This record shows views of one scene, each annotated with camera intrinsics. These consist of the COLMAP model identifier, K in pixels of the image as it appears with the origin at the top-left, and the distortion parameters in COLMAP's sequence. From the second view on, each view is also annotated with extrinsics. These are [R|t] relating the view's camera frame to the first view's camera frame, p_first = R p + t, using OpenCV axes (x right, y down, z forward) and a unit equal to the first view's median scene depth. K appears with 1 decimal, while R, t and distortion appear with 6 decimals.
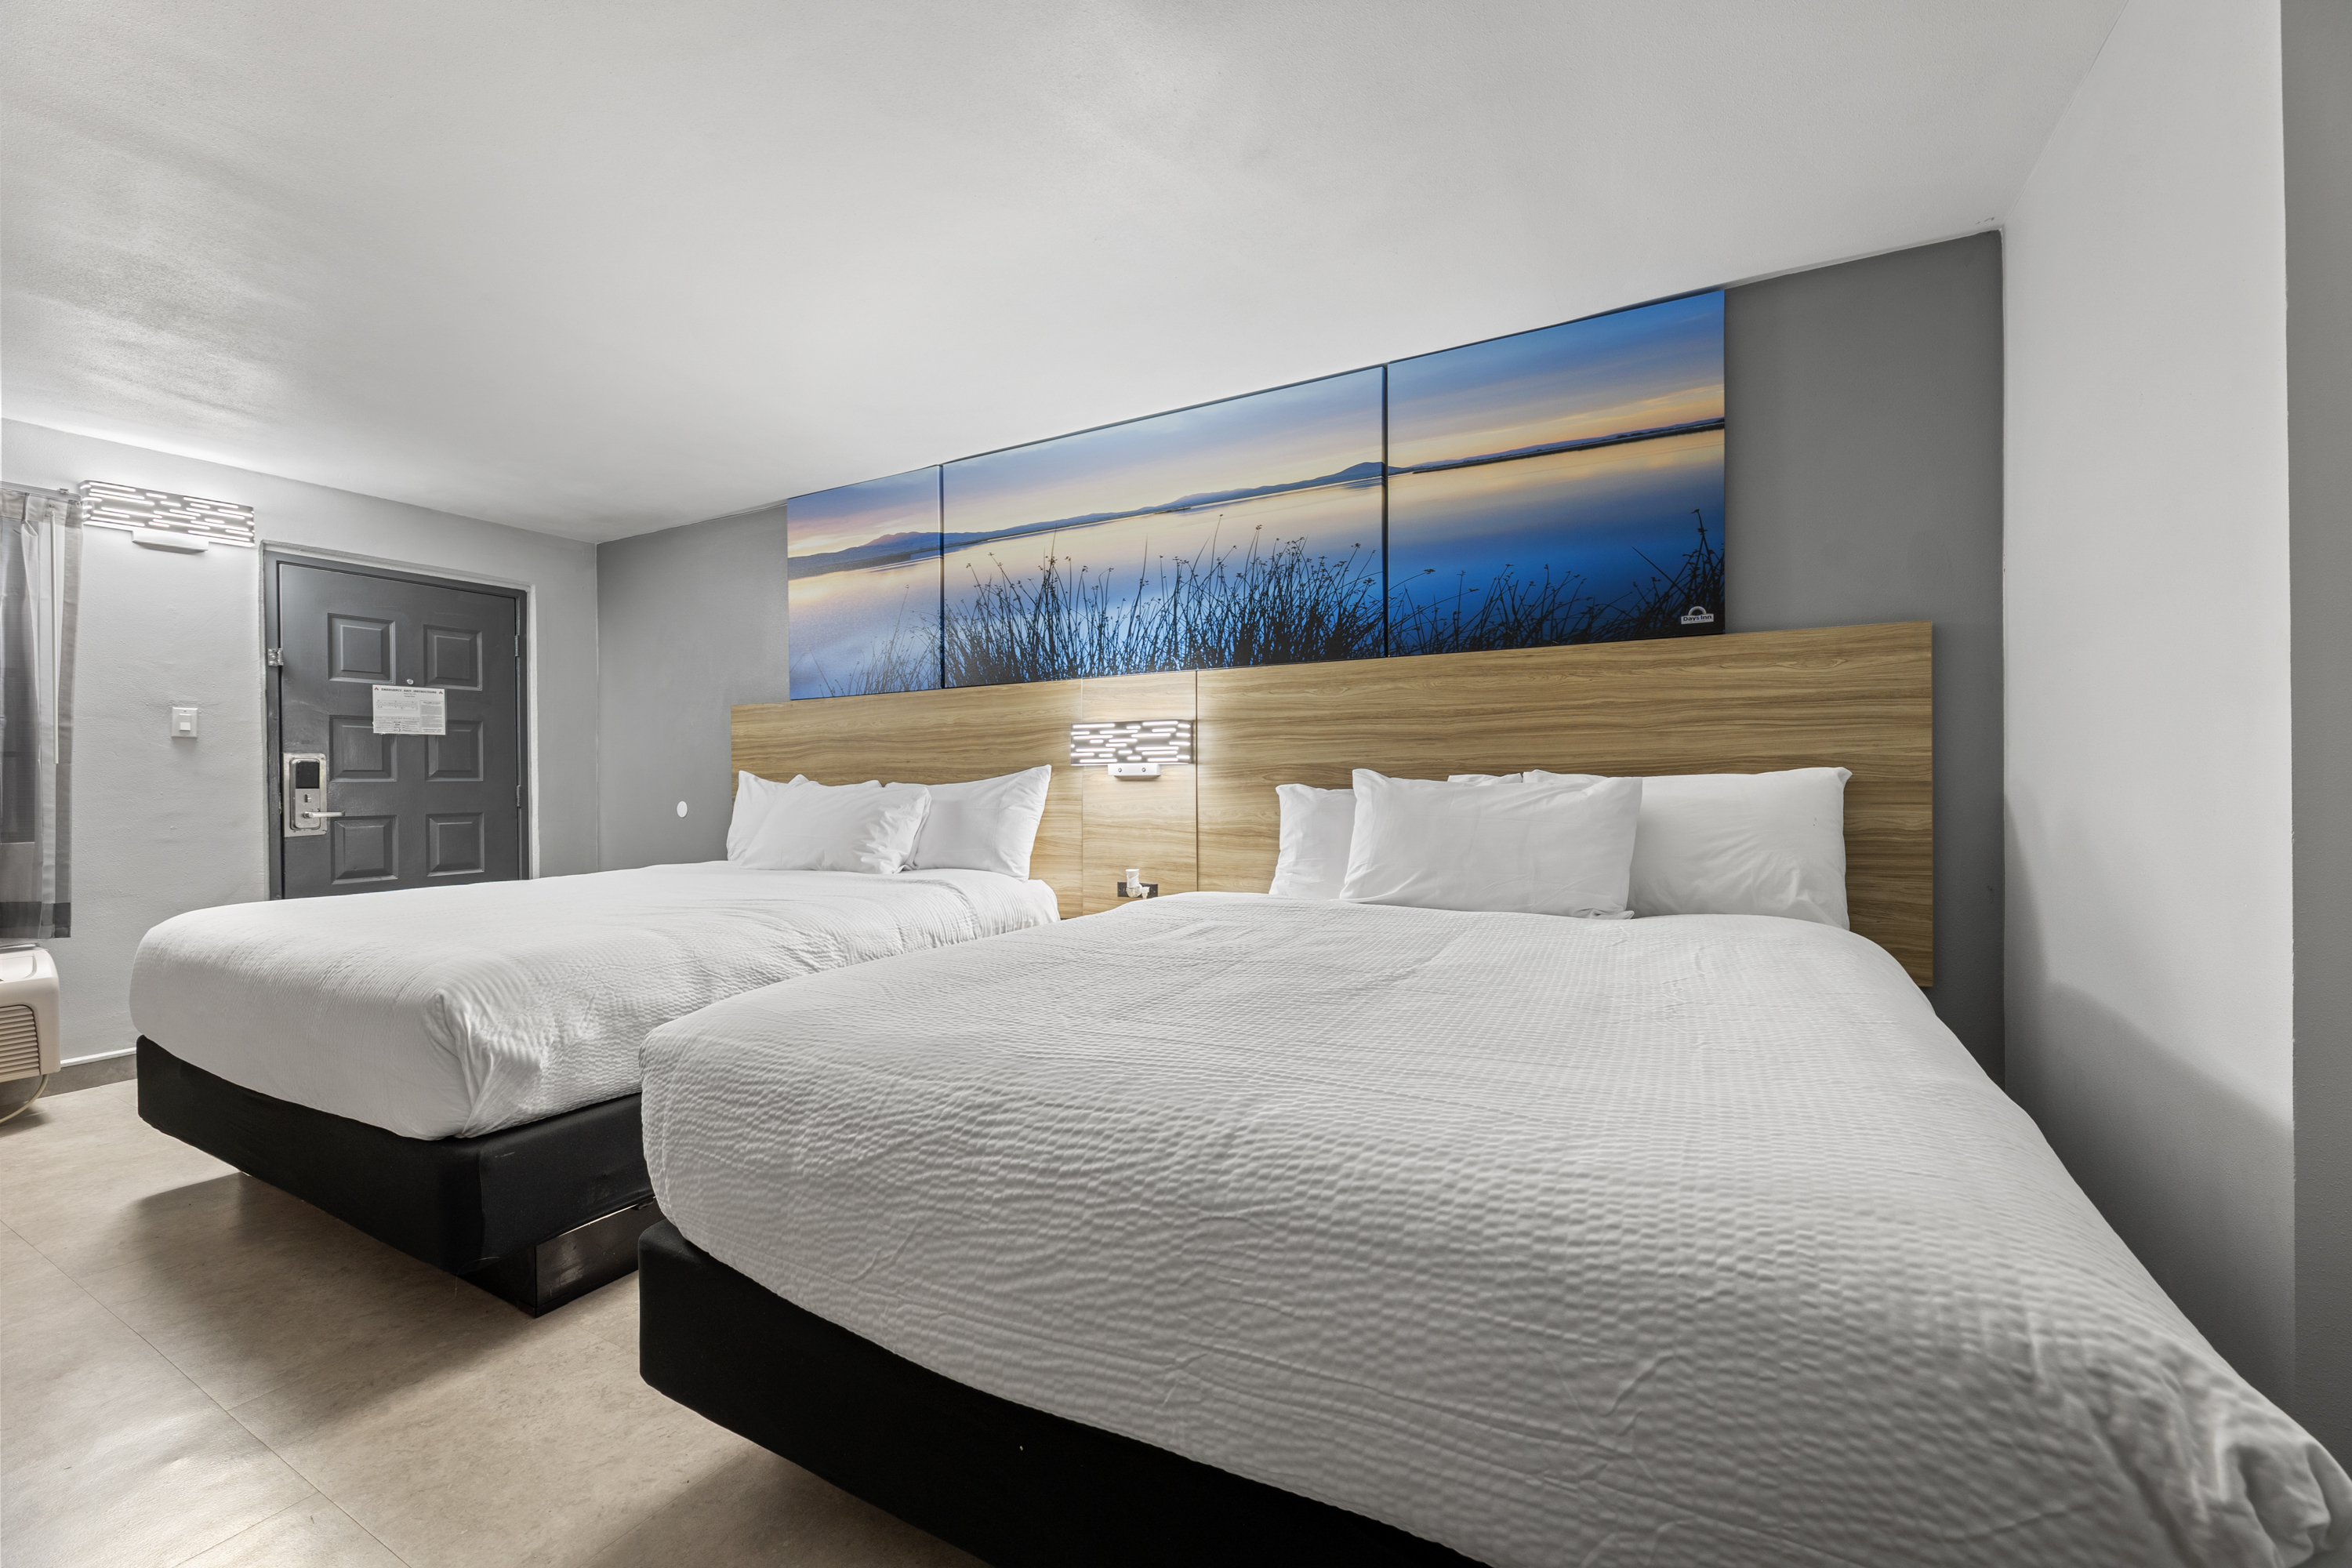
lens RADIAL K [[948.5, 0, 1168.3], [0, 948.5, 785.7], [0, 0, 1]] dist [0.002427, -0.000896]
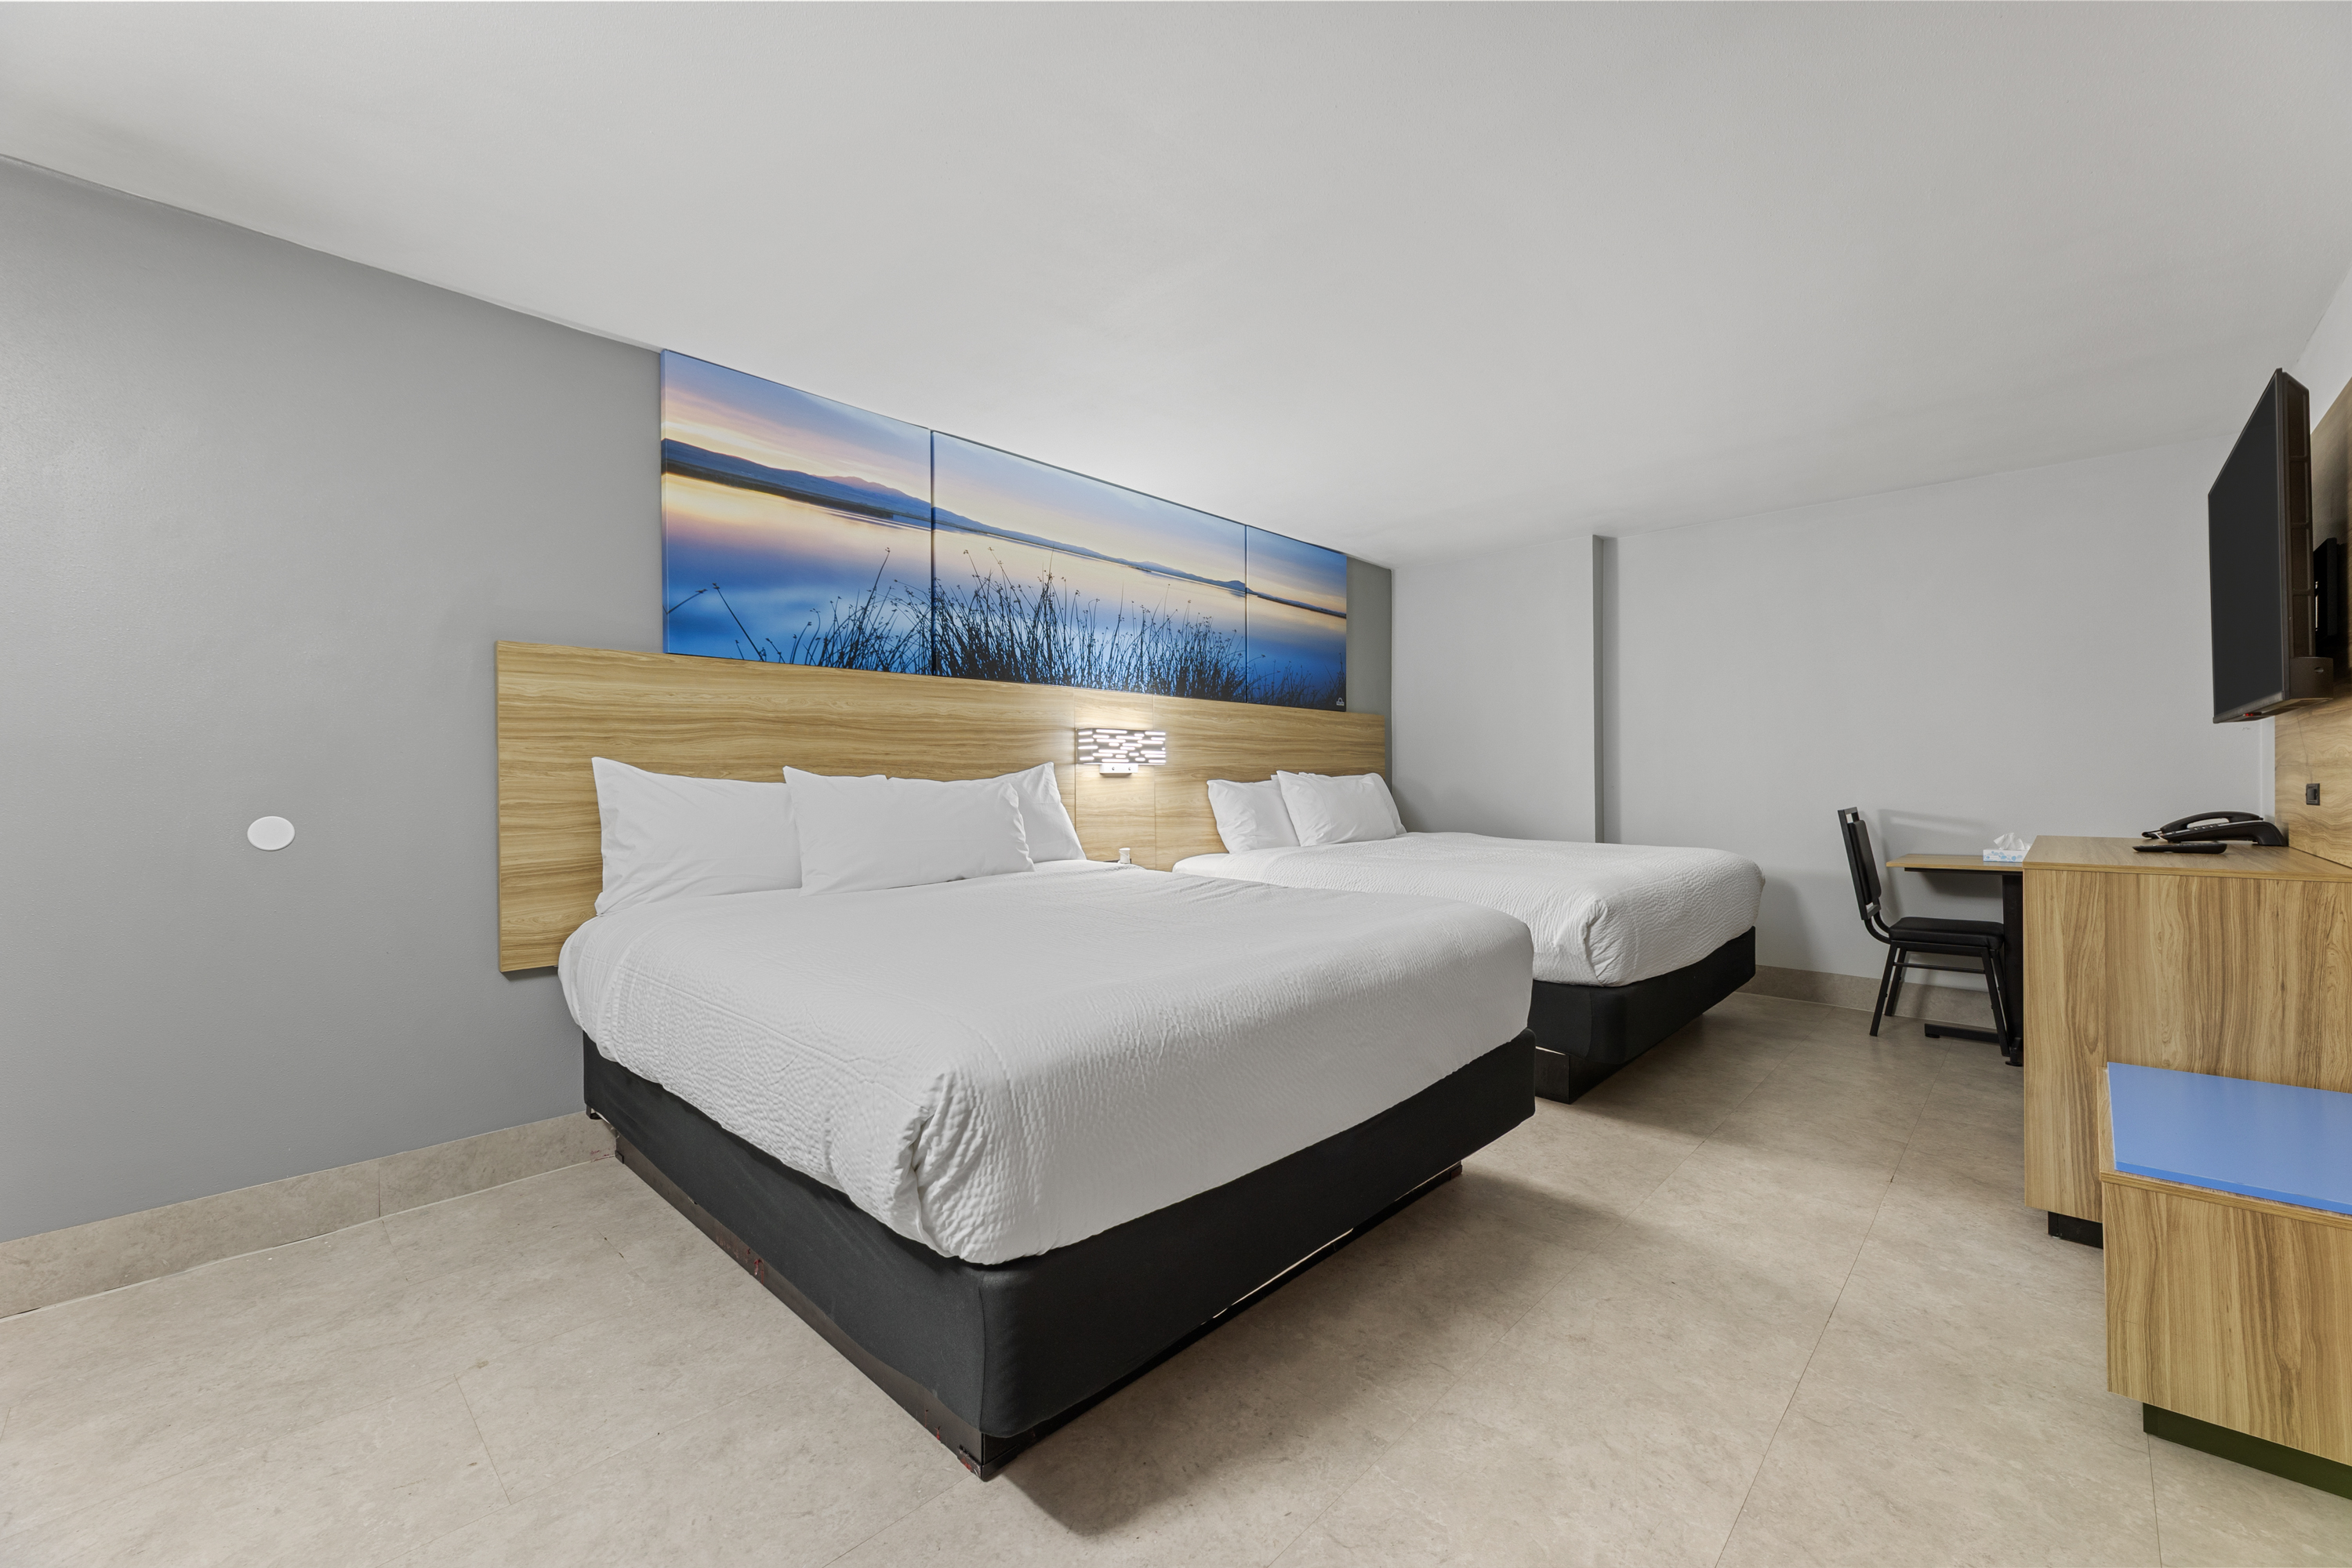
lens RADIAL K [[948.5, 0, 1190.1], [0, 948.5, 785.1], [0, 0, 1]] dist [0.002427, -0.000896]
pose [[0.233127, 0.003173, 0.972441, -1.227736], [0.013011, 0.999895, -0.006381, 0.014125], [-0.972359, 0.014140, 0.233061, 0.631431]]
